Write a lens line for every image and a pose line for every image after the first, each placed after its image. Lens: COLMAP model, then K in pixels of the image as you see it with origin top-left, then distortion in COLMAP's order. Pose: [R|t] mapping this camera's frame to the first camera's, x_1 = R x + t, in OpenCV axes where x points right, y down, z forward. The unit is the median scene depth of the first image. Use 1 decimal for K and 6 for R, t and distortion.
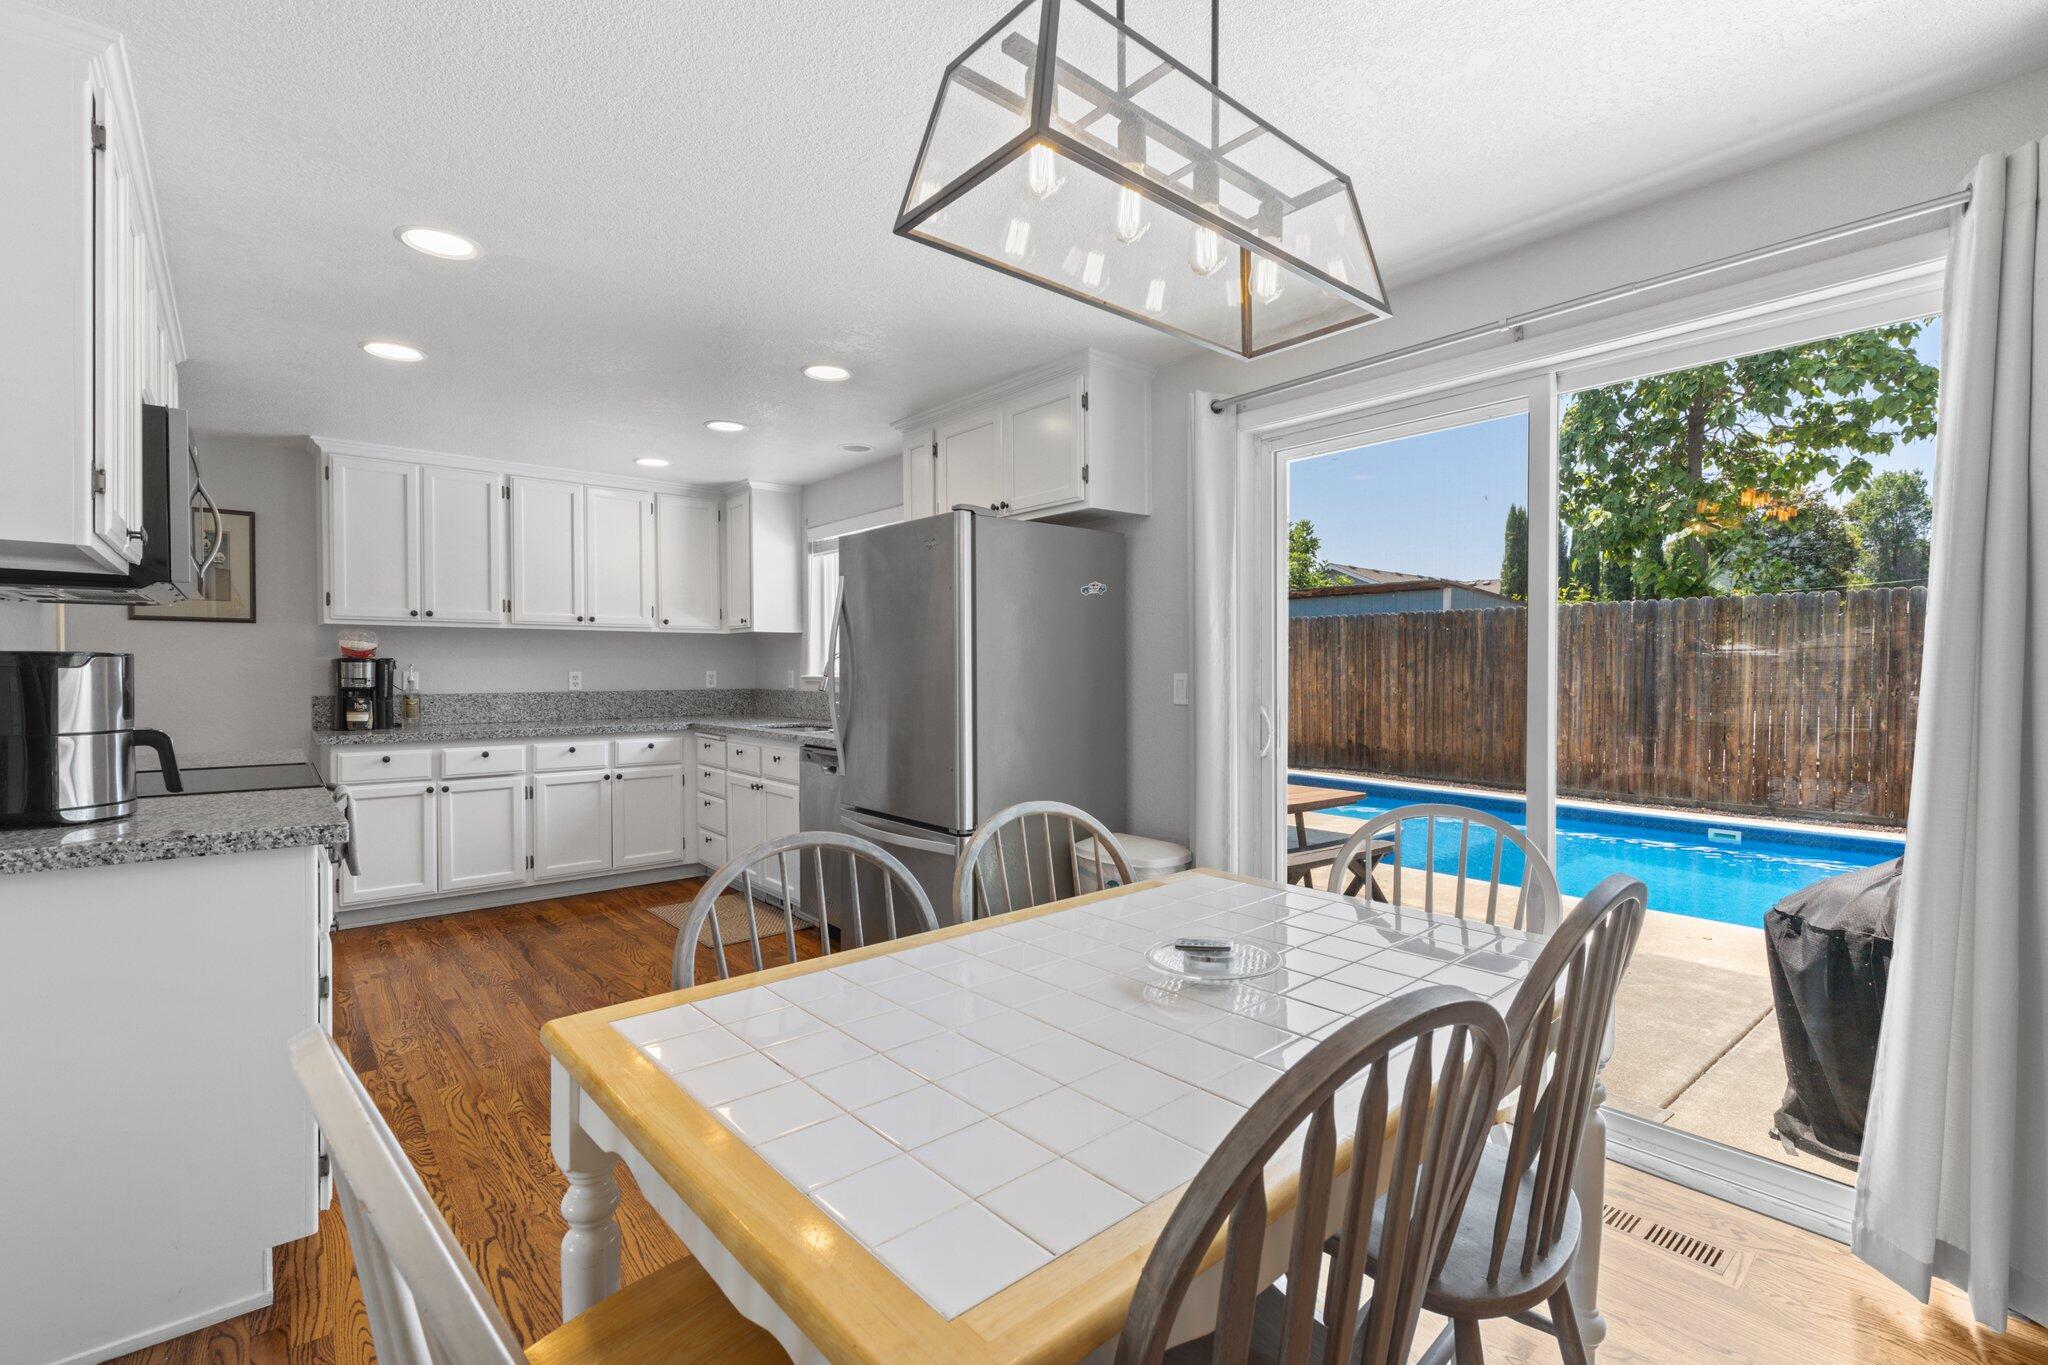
lens RADIAL K [[914.6, 0, 1034.0], [0, 914.6, 682.9], [0, 0, 1]] dist [0.000091, 0.000466]
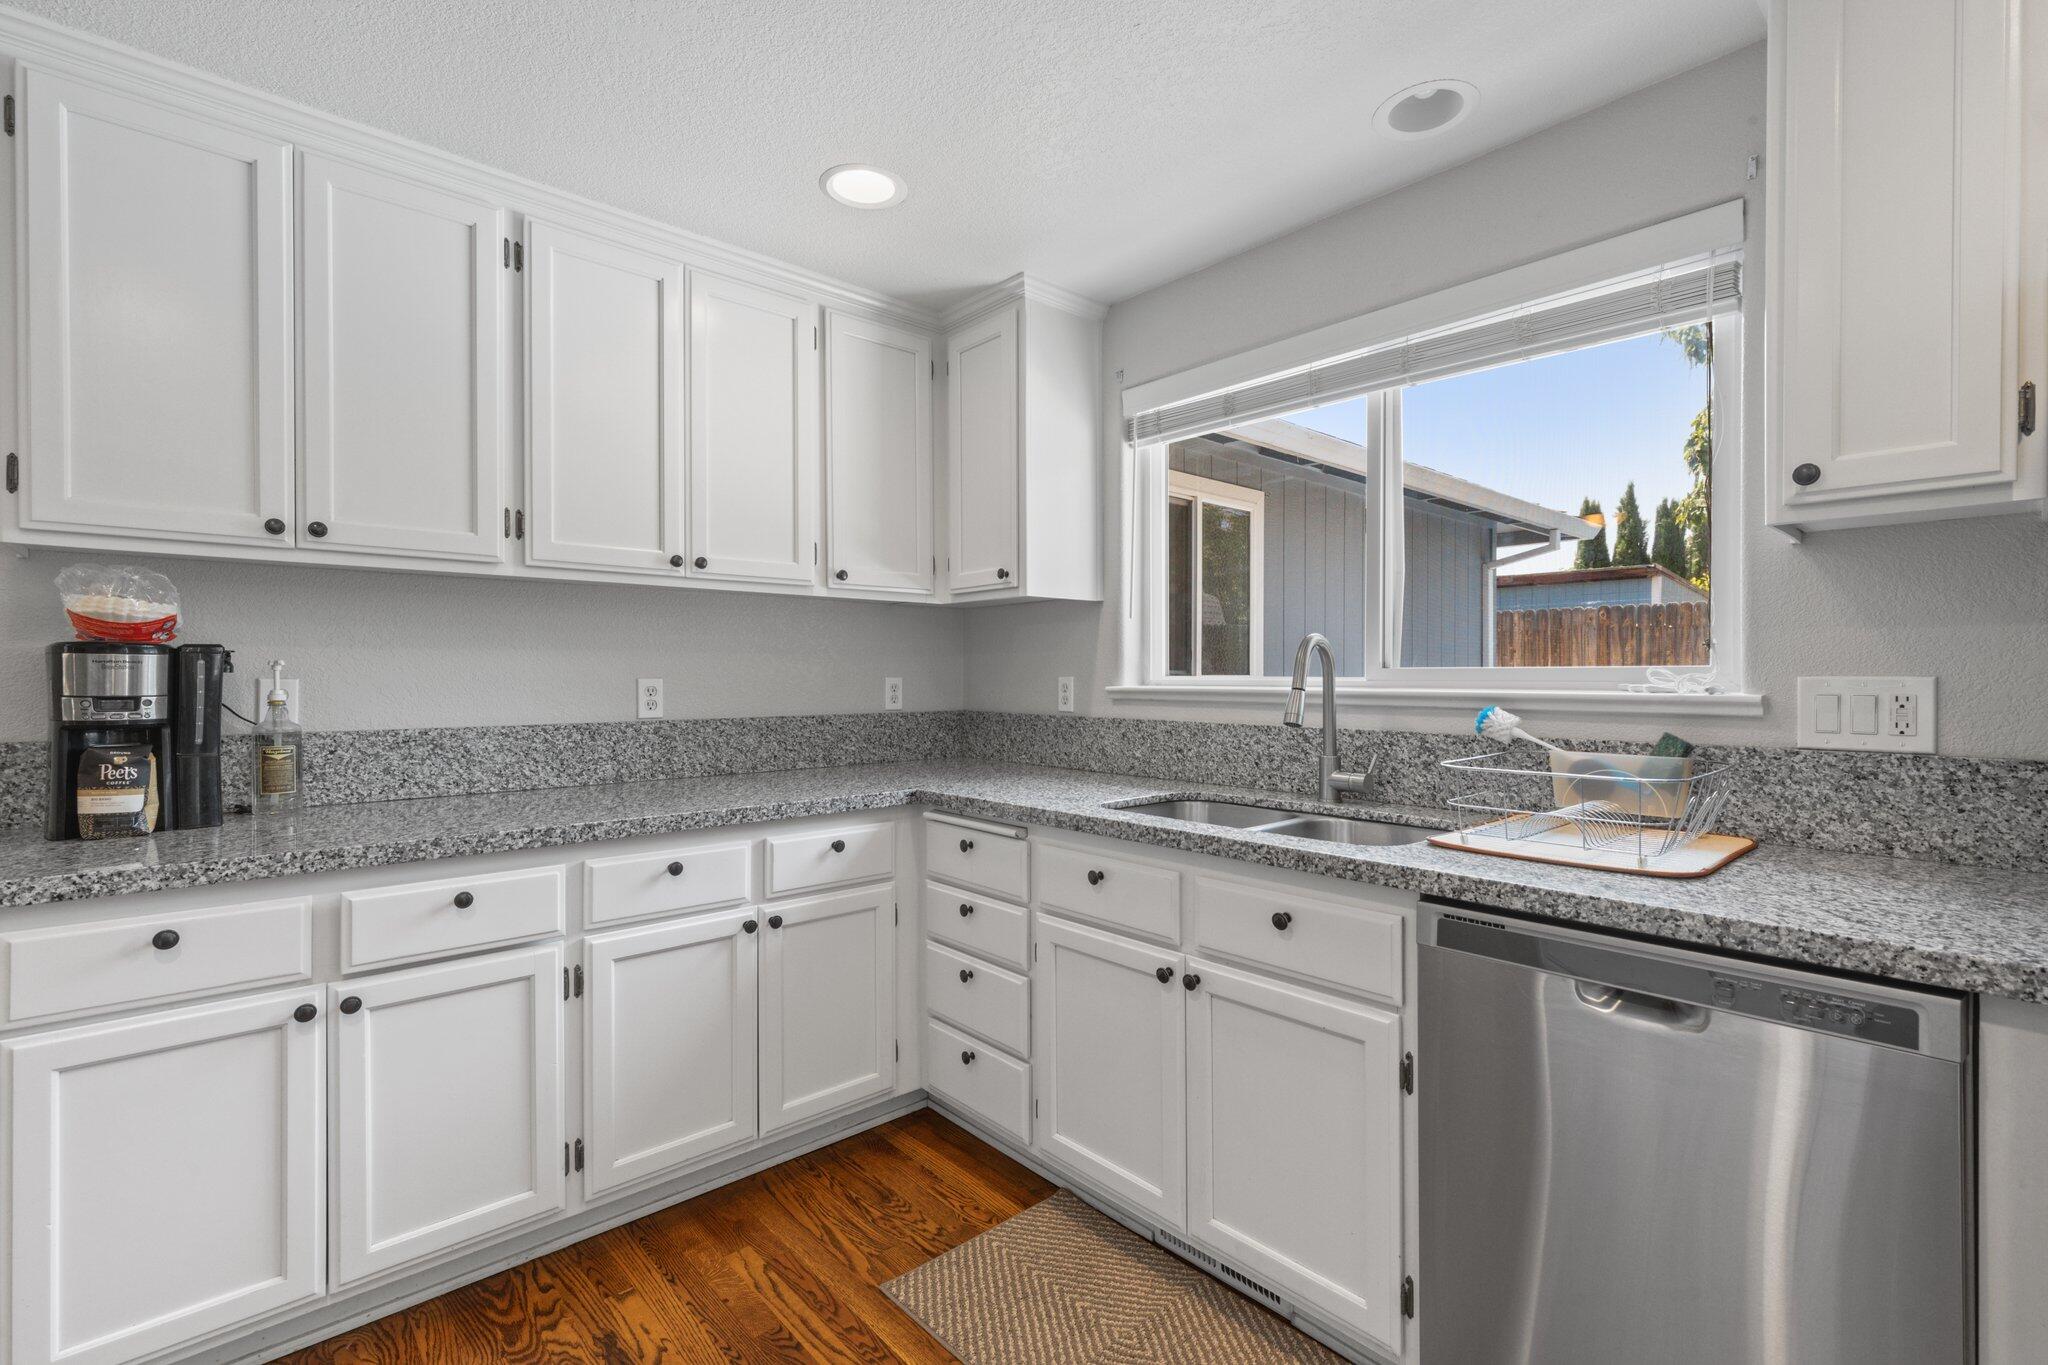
lens RADIAL K [[914.6, 0, 1034.2], [0, 914.6, 680.9], [0, 0, 1]] dist [0.000091, 0.000466]
pose [[0.999552, -0.001584, 0.029895, -0.344765], [0.001933, 0.999930, -0.011638, -0.005796], [-0.029874, 0.011690, 0.999485, 0.564744]]
